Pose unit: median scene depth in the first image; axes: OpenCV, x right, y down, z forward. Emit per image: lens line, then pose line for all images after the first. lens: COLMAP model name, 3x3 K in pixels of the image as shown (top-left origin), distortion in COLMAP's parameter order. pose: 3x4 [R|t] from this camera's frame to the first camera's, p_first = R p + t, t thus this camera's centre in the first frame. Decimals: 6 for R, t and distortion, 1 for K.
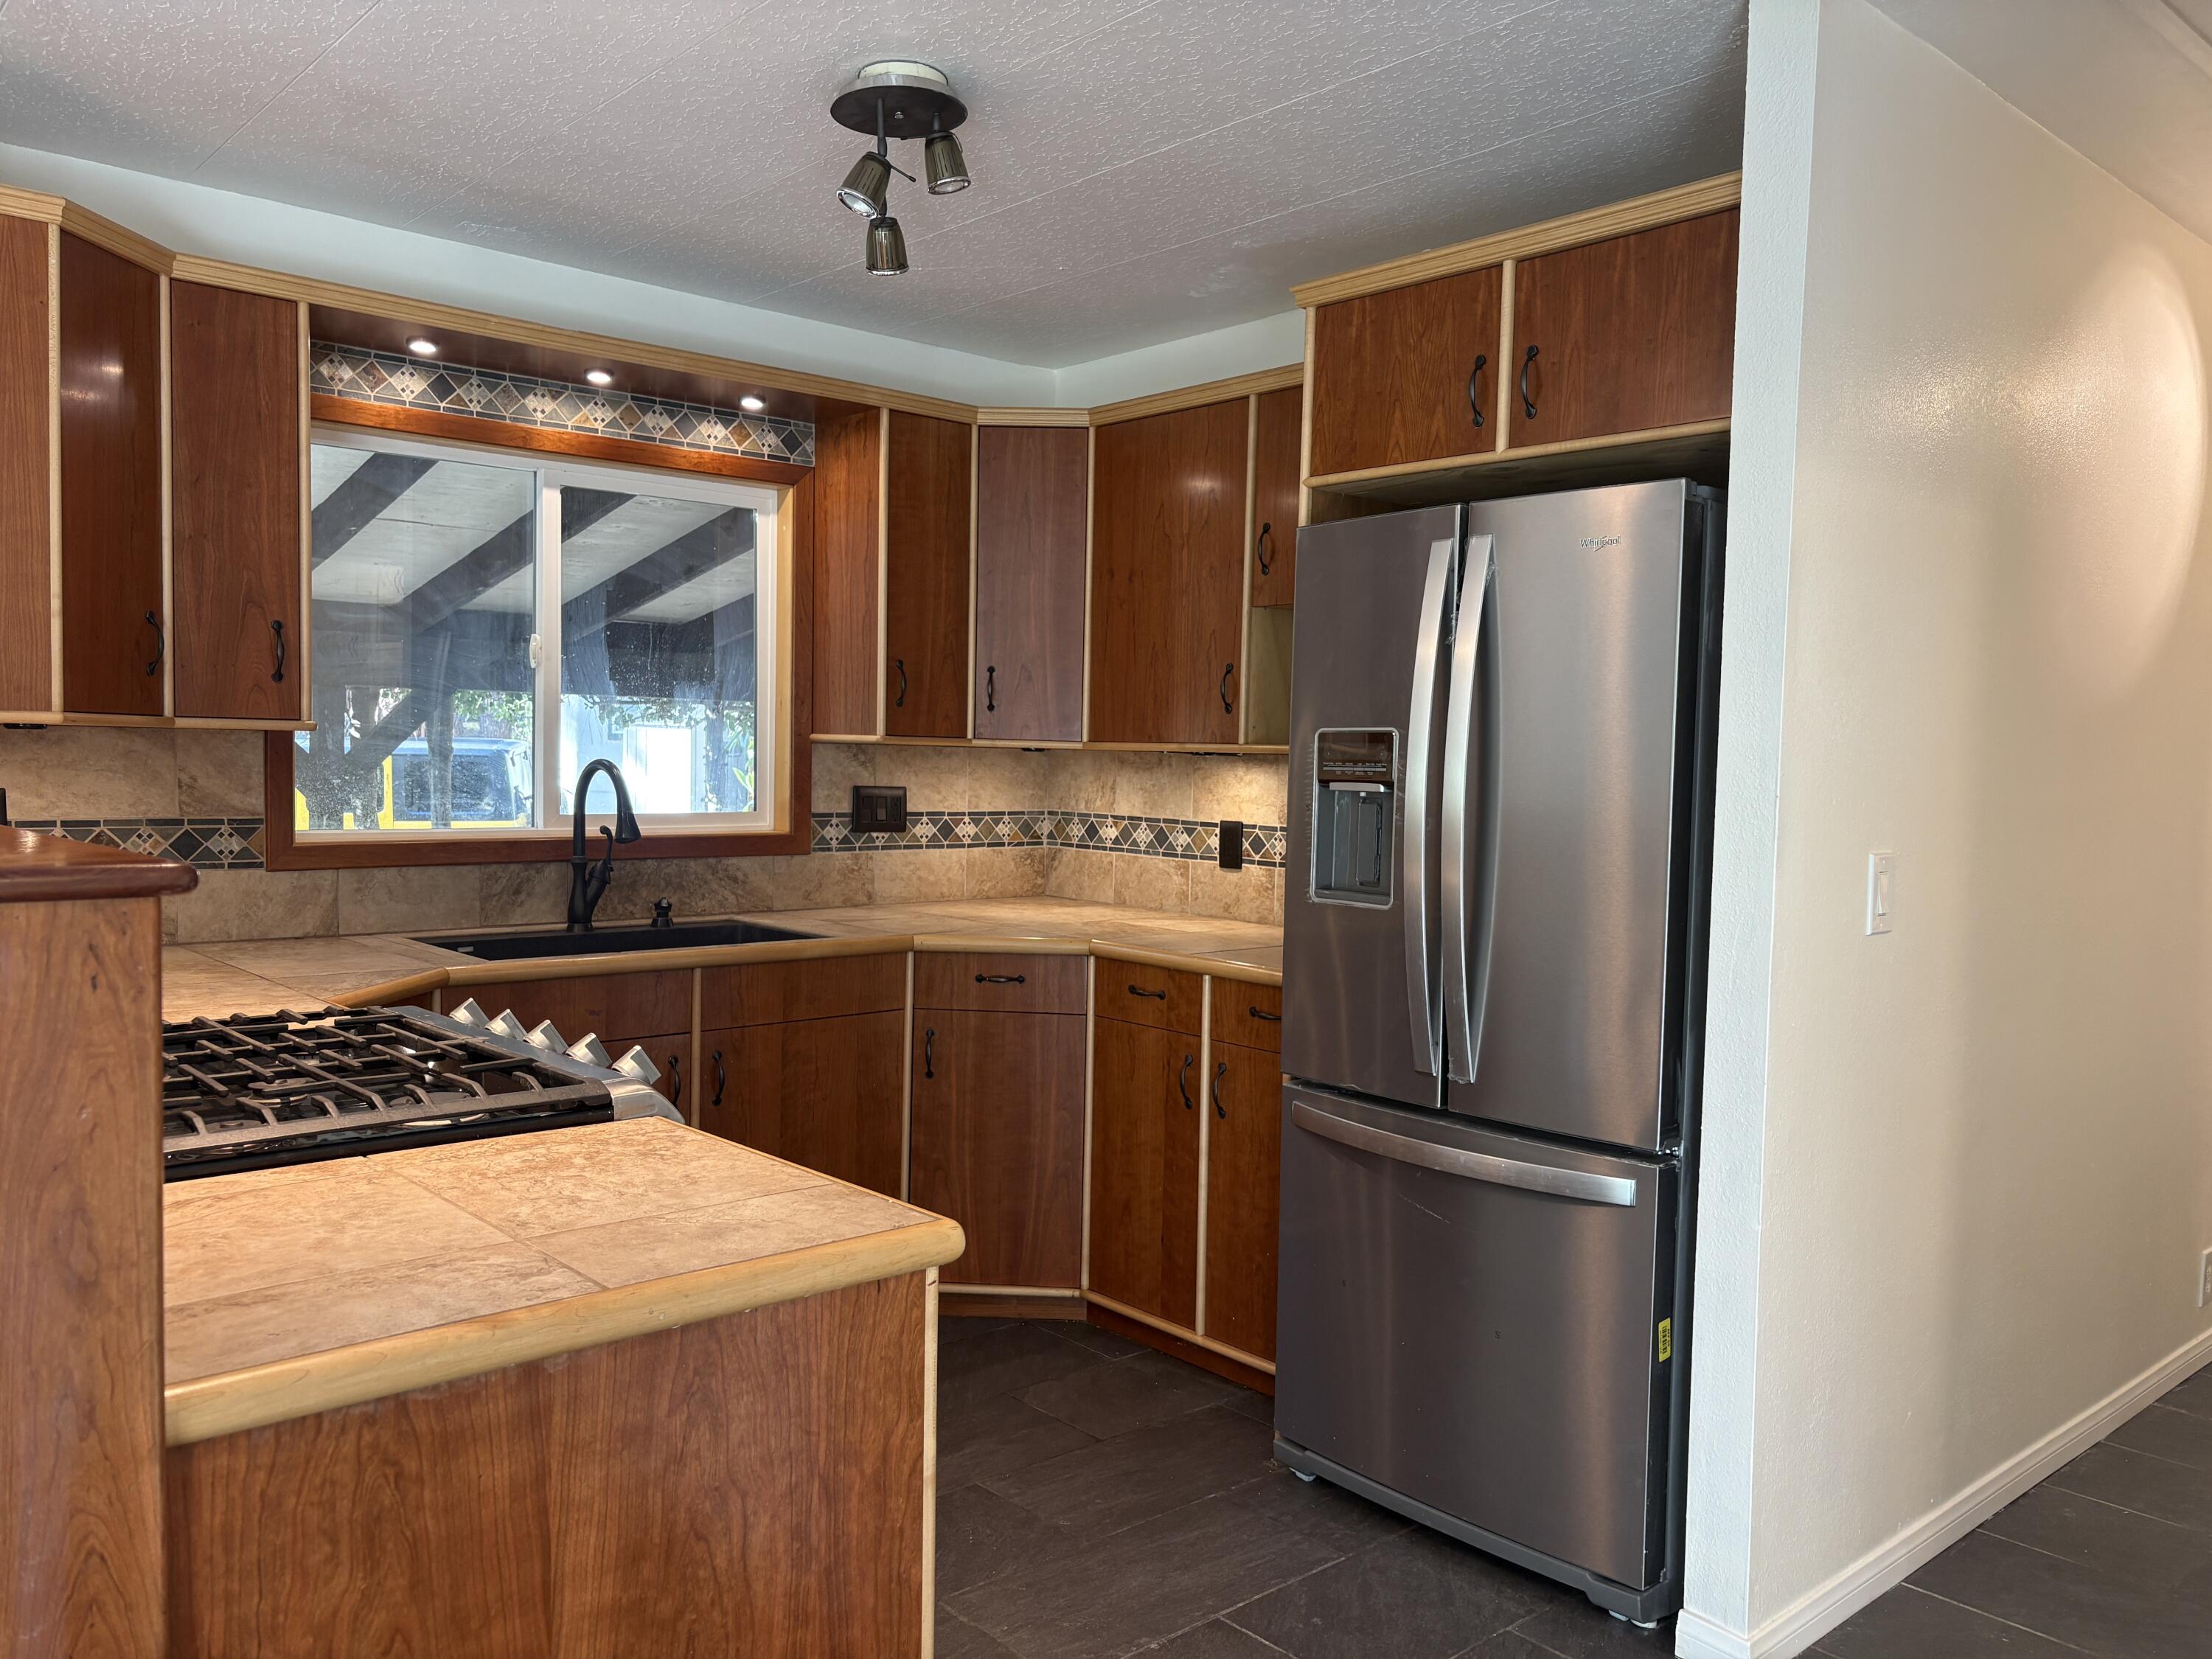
lens RADIAL K [[1676.4, 0, 1103.7], [0, 1676.4, 831.3], [0, 0, 1]] dist [0.042690, -0.058628]
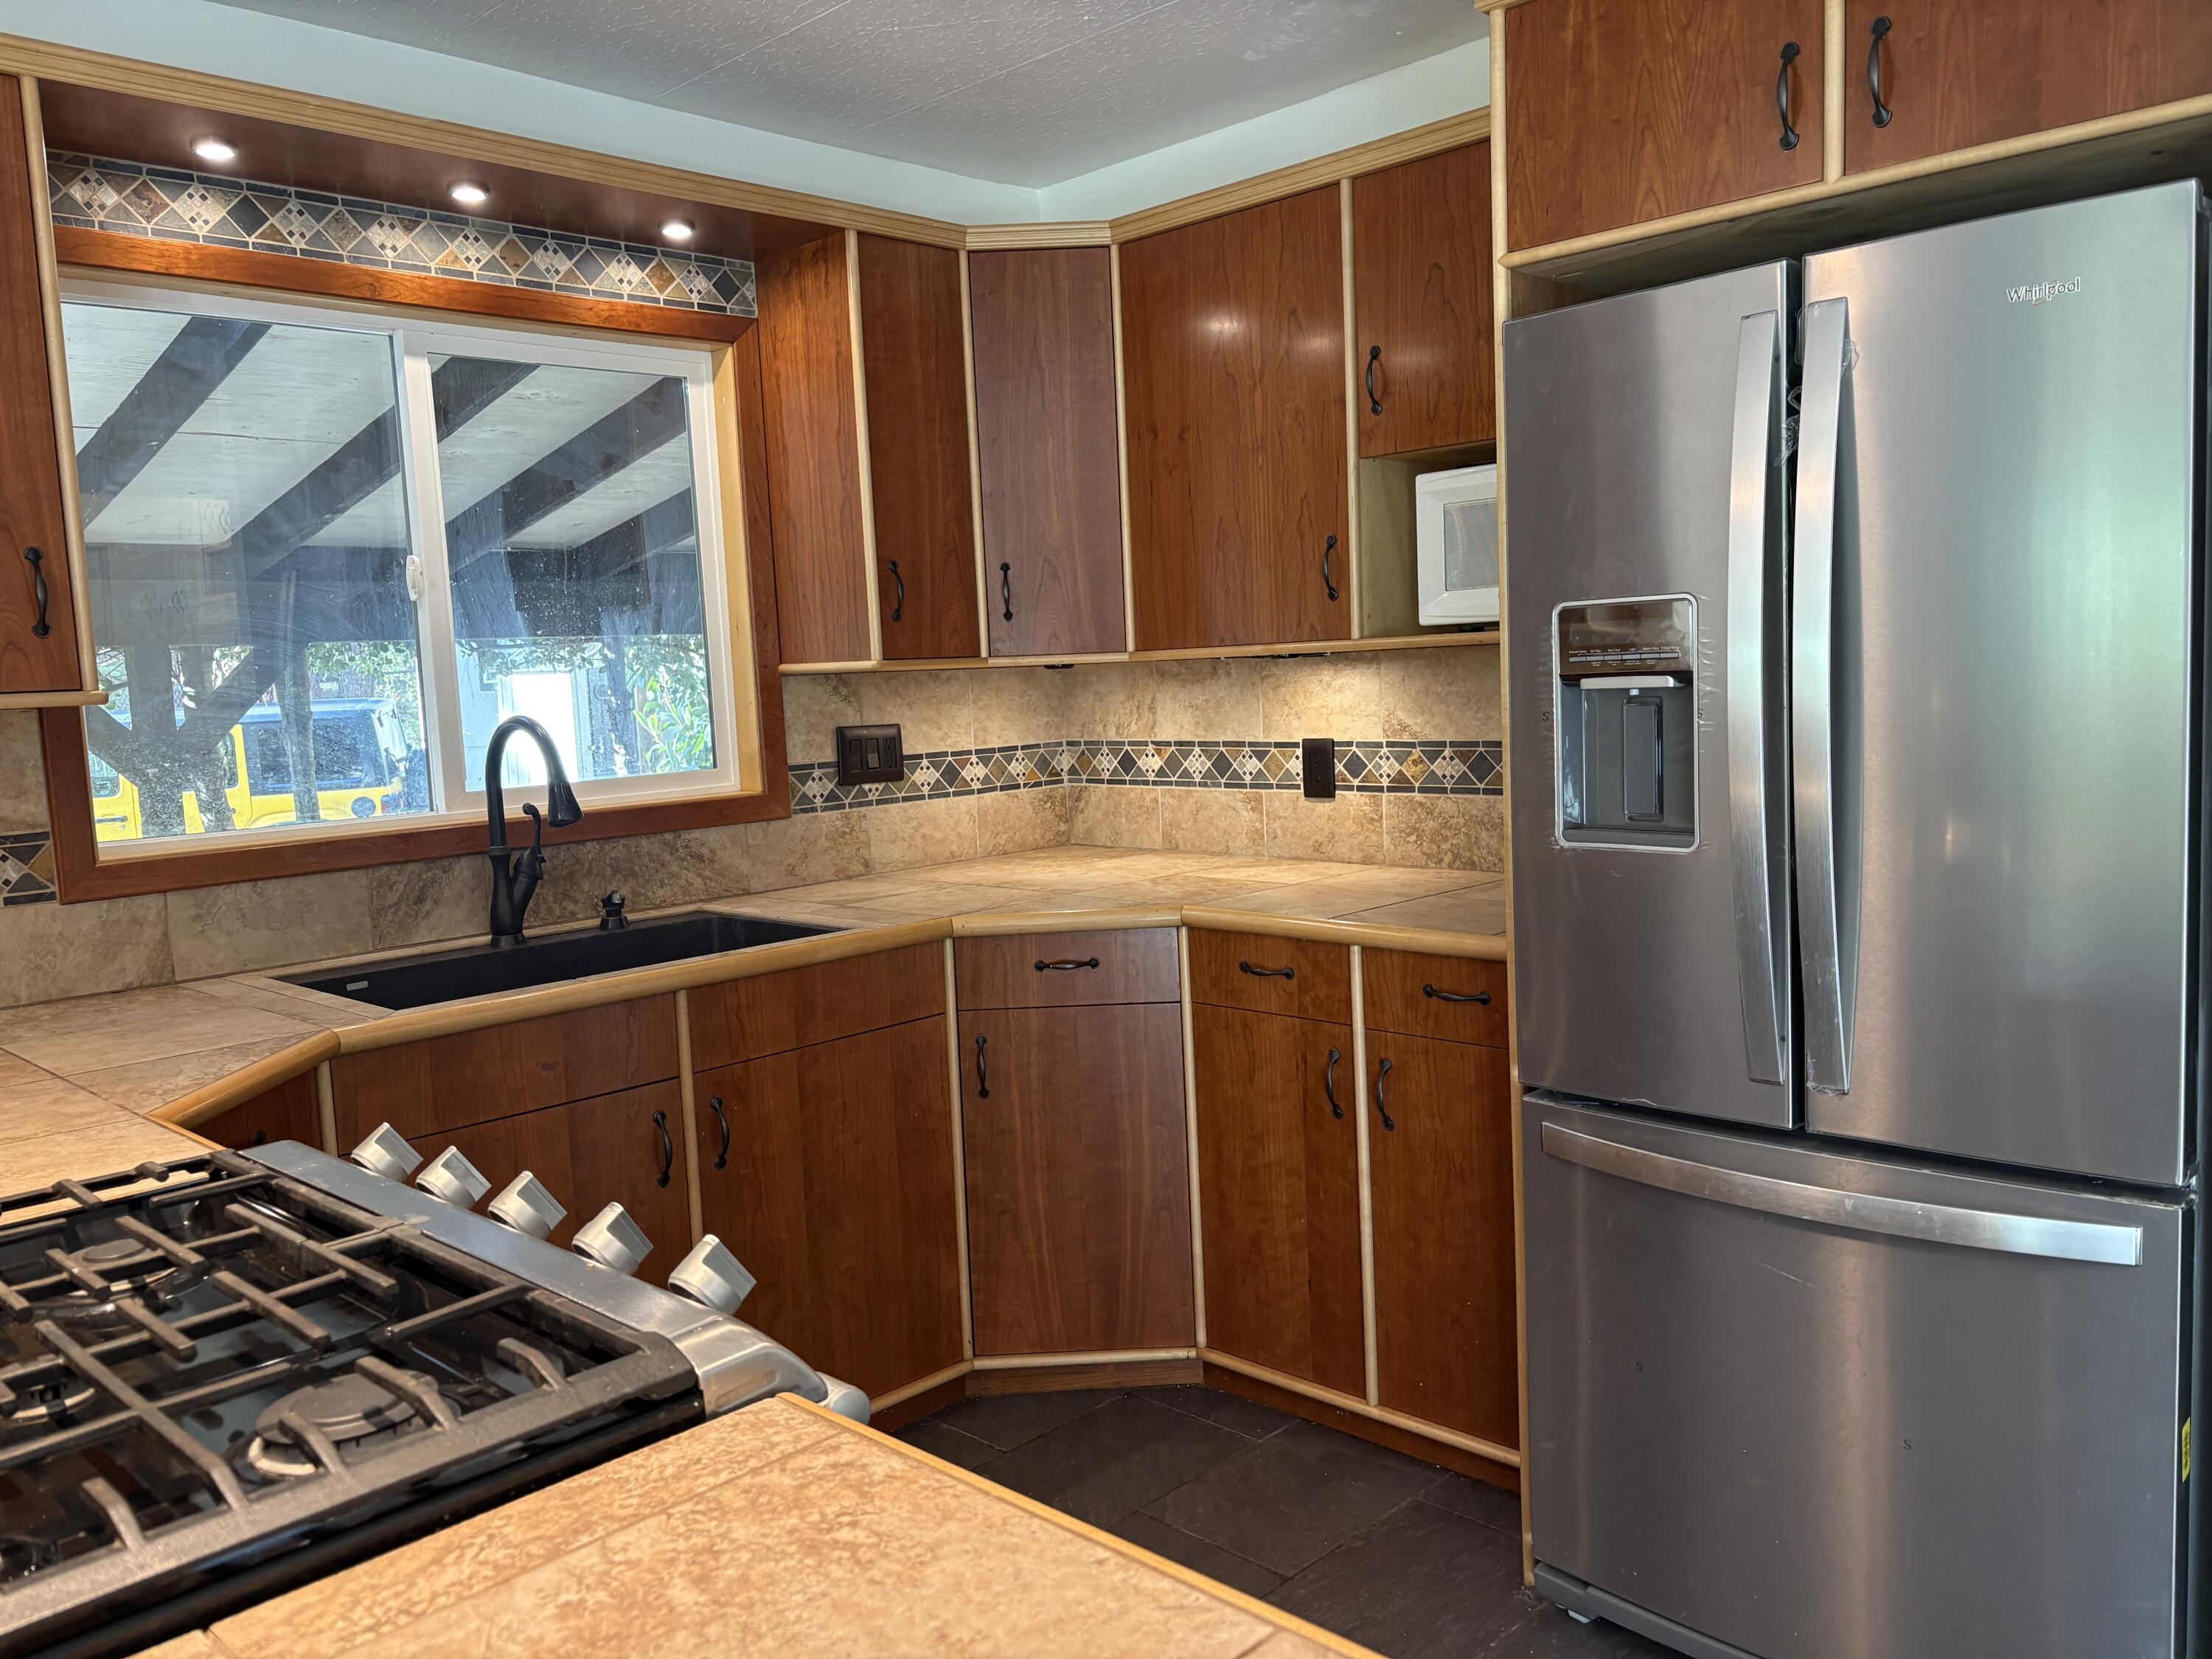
lens RADIAL K [[1674.1, 0, 1106.0], [0, 1674.1, 829.5], [0, 0, 1]] dist [0.054319, -0.068278]
pose [[0.995114, -0.073499, 0.065920, -0.090743], [0.070126, 0.996176, 0.052108, -0.013178], [-0.069498, -0.047231, 0.996463, 0.232293]]
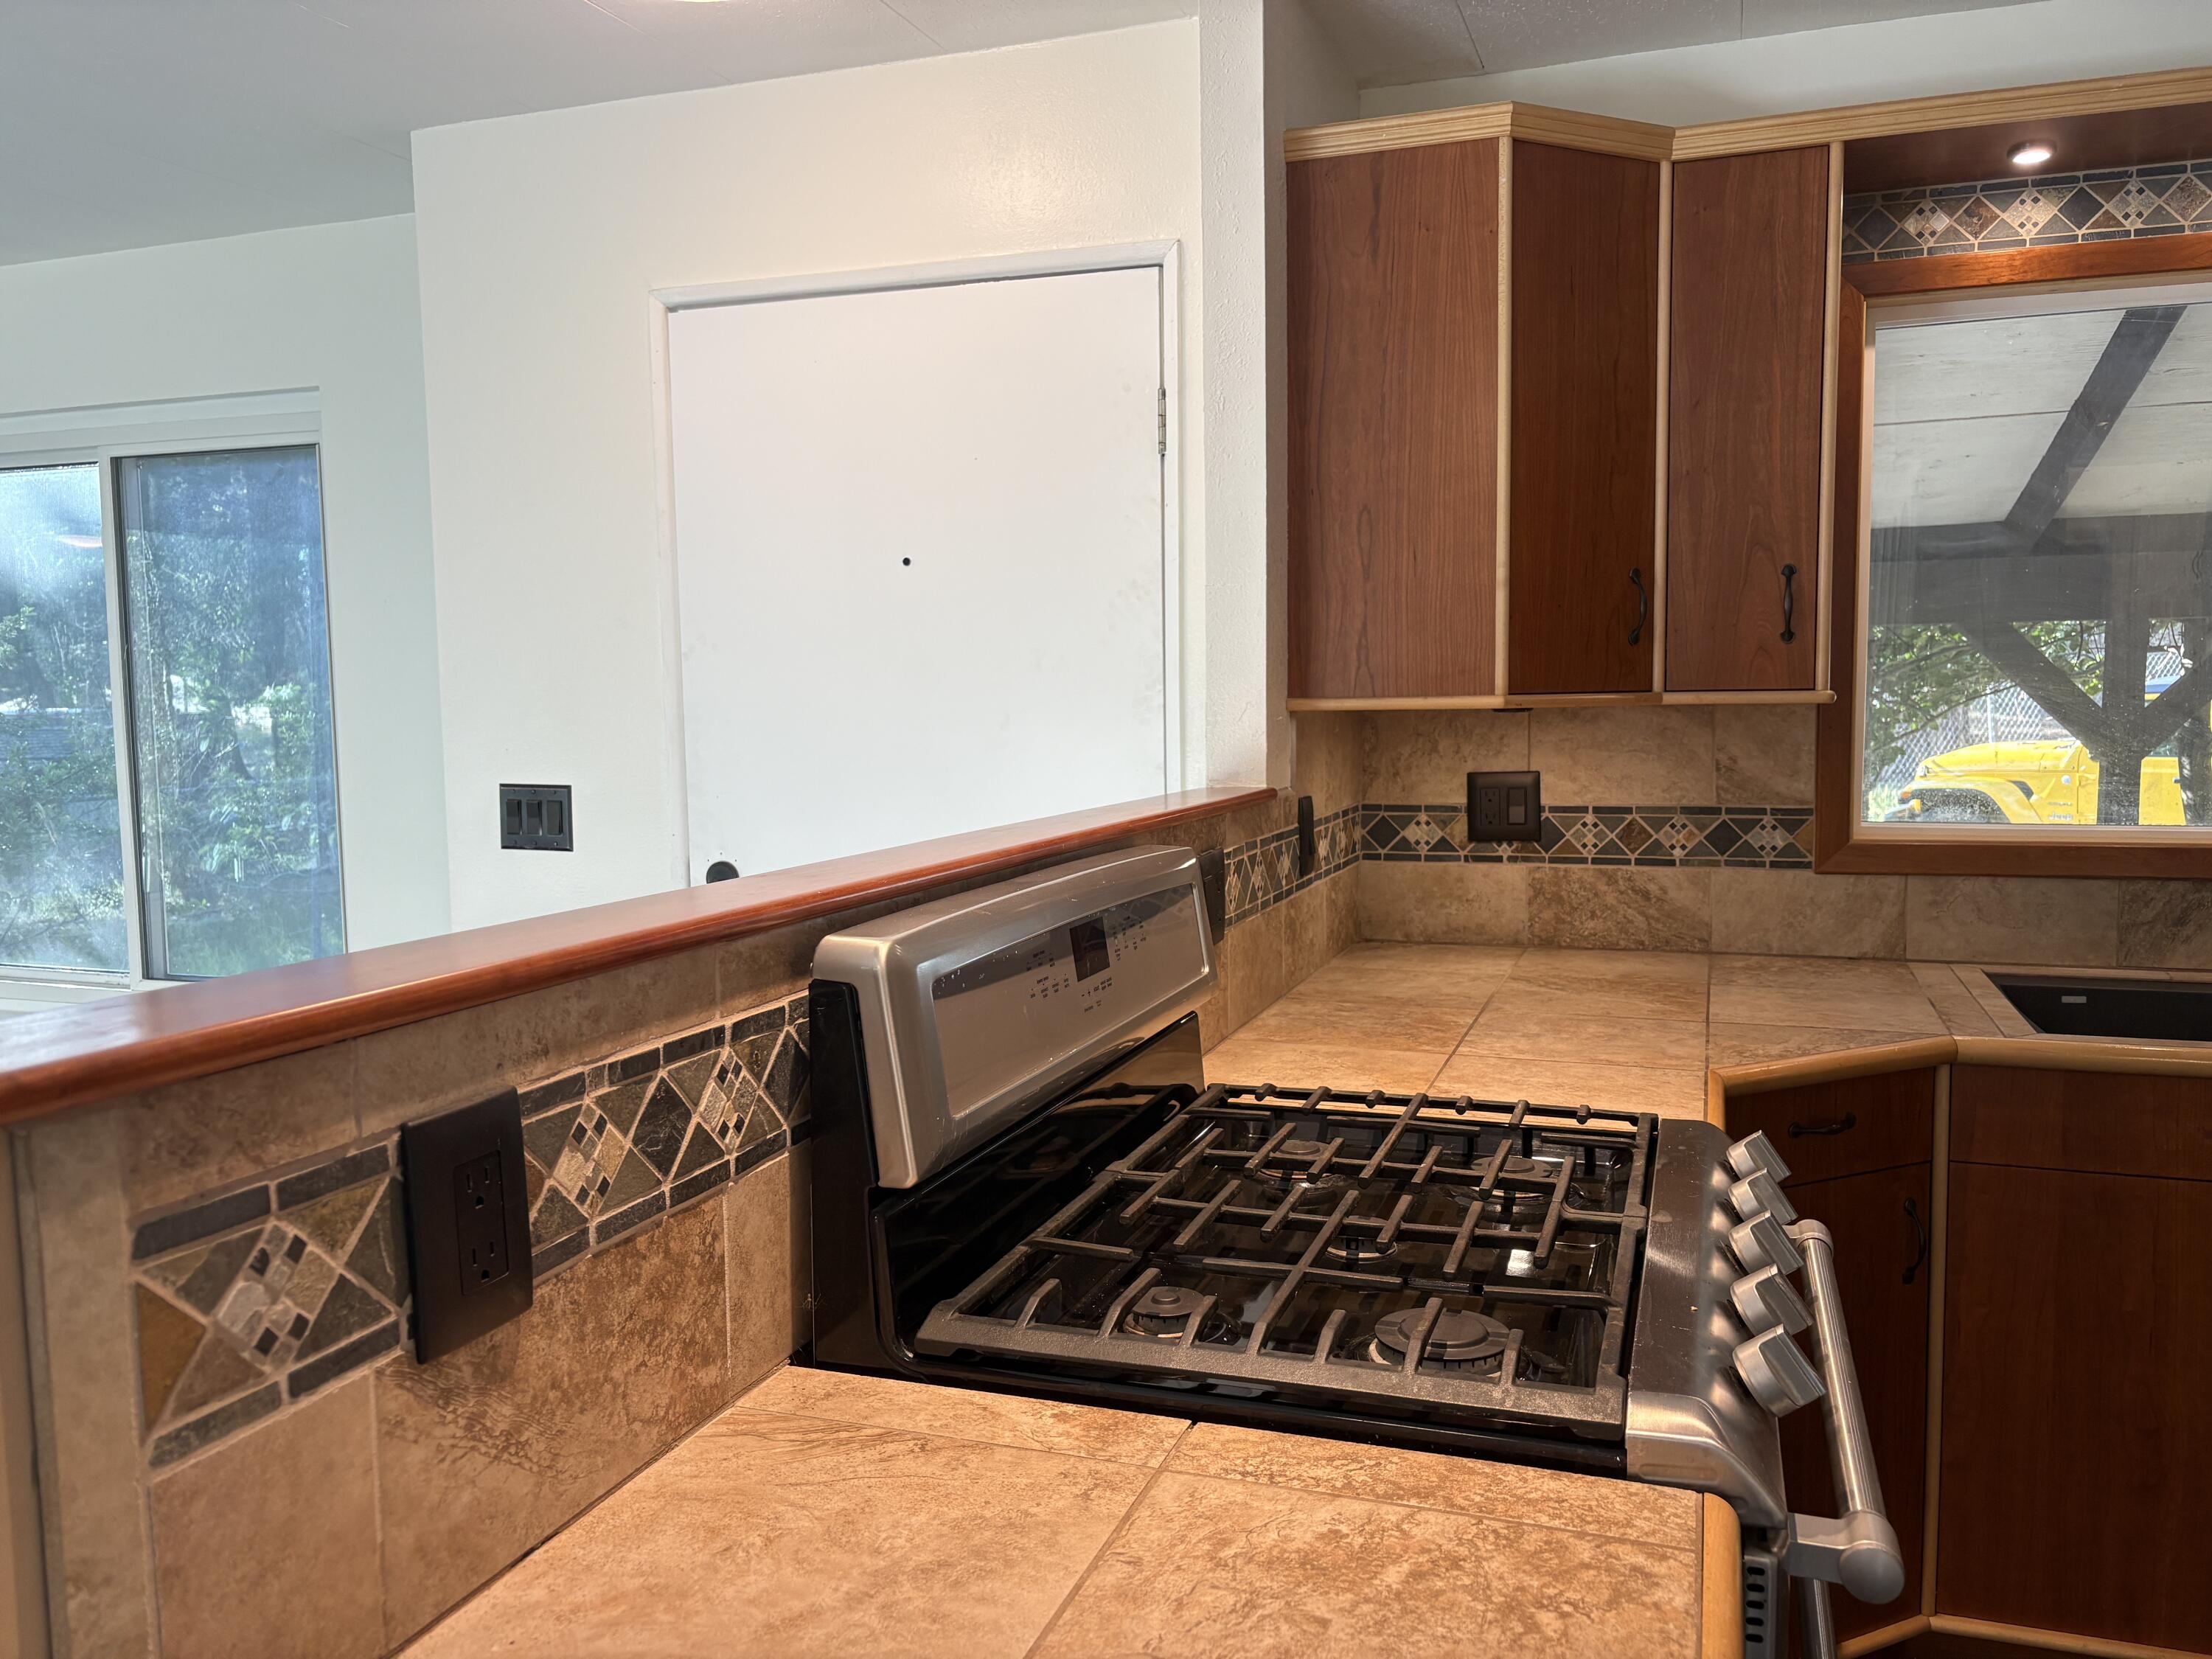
lens RADIAL K [[1677.2, 0, 1142.6], [0, 1677.2, 833.8], [0, 0, 1]] dist [0.063206, -0.067969]
pose [[0.494449, 0.051829, -0.867660, 0.045727], [-0.016312, 0.998598, 0.050355, -0.028491], [0.869054, -0.010745, 0.494601, 0.288351]]
